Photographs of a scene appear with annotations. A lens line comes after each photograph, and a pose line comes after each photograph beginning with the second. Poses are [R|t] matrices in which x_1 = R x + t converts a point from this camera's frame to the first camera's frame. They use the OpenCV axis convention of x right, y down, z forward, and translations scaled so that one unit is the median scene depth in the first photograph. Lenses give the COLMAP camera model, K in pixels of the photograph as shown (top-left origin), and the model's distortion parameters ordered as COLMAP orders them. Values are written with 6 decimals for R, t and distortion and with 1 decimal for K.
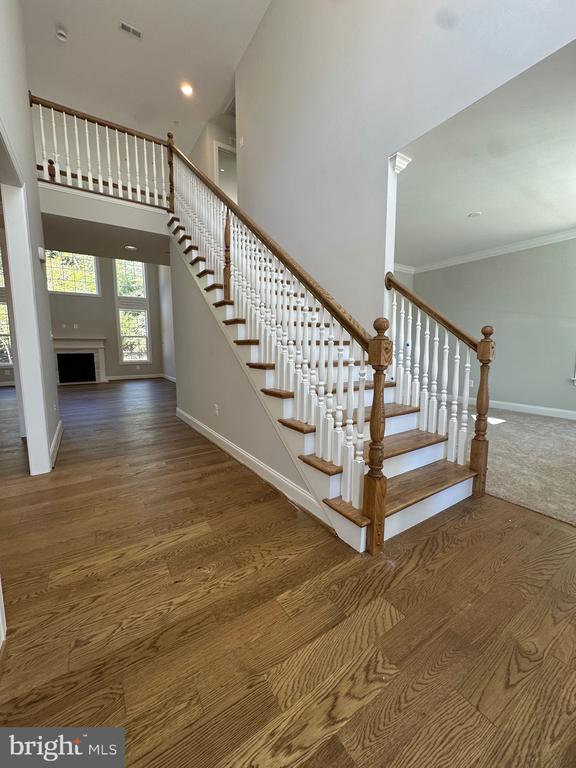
lens RADIAL K [[306.6, 0, 287.6], [0, 306.6, 380.9], [0, 0, 1]] dist [-0.001047, 0.000225]
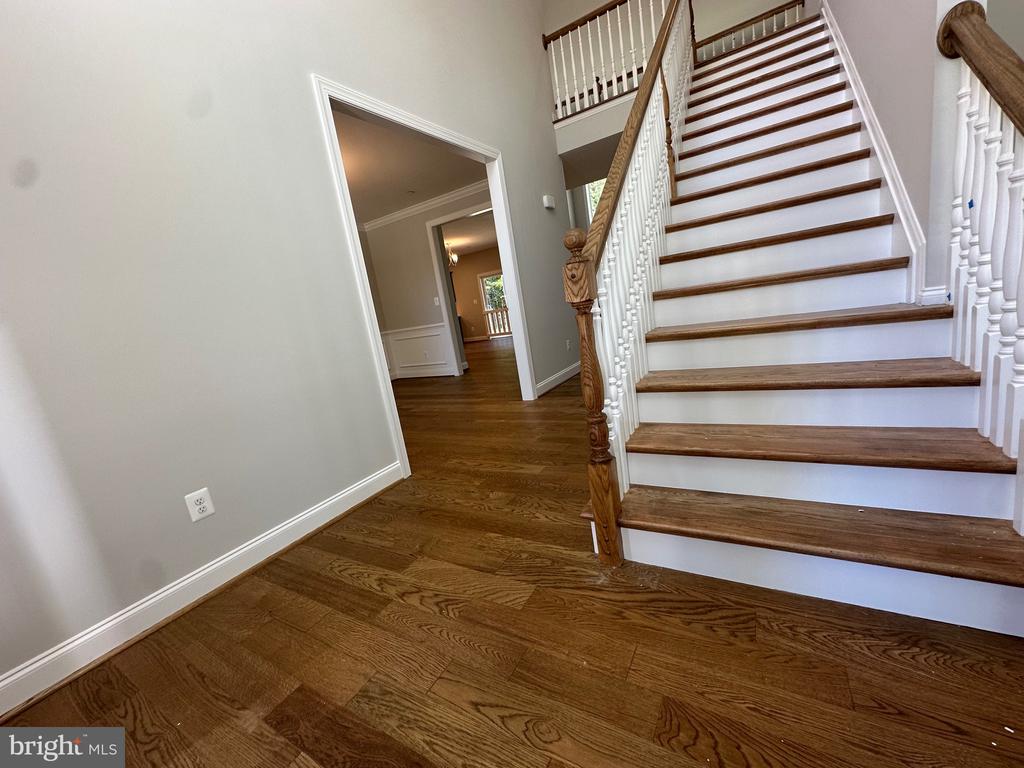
lens RADIAL K [[408.9, 0, 512.6], [0, 408.9, 384.5], [0, 0, 1]] dist [-0.001047, 0.000225]
pose [[0.428451, 0.112158, -0.896577, 1.226124], [0.058379, 0.986757, 0.151337, -0.018028], [0.901677, -0.117182, 0.416229, 0.539934]]
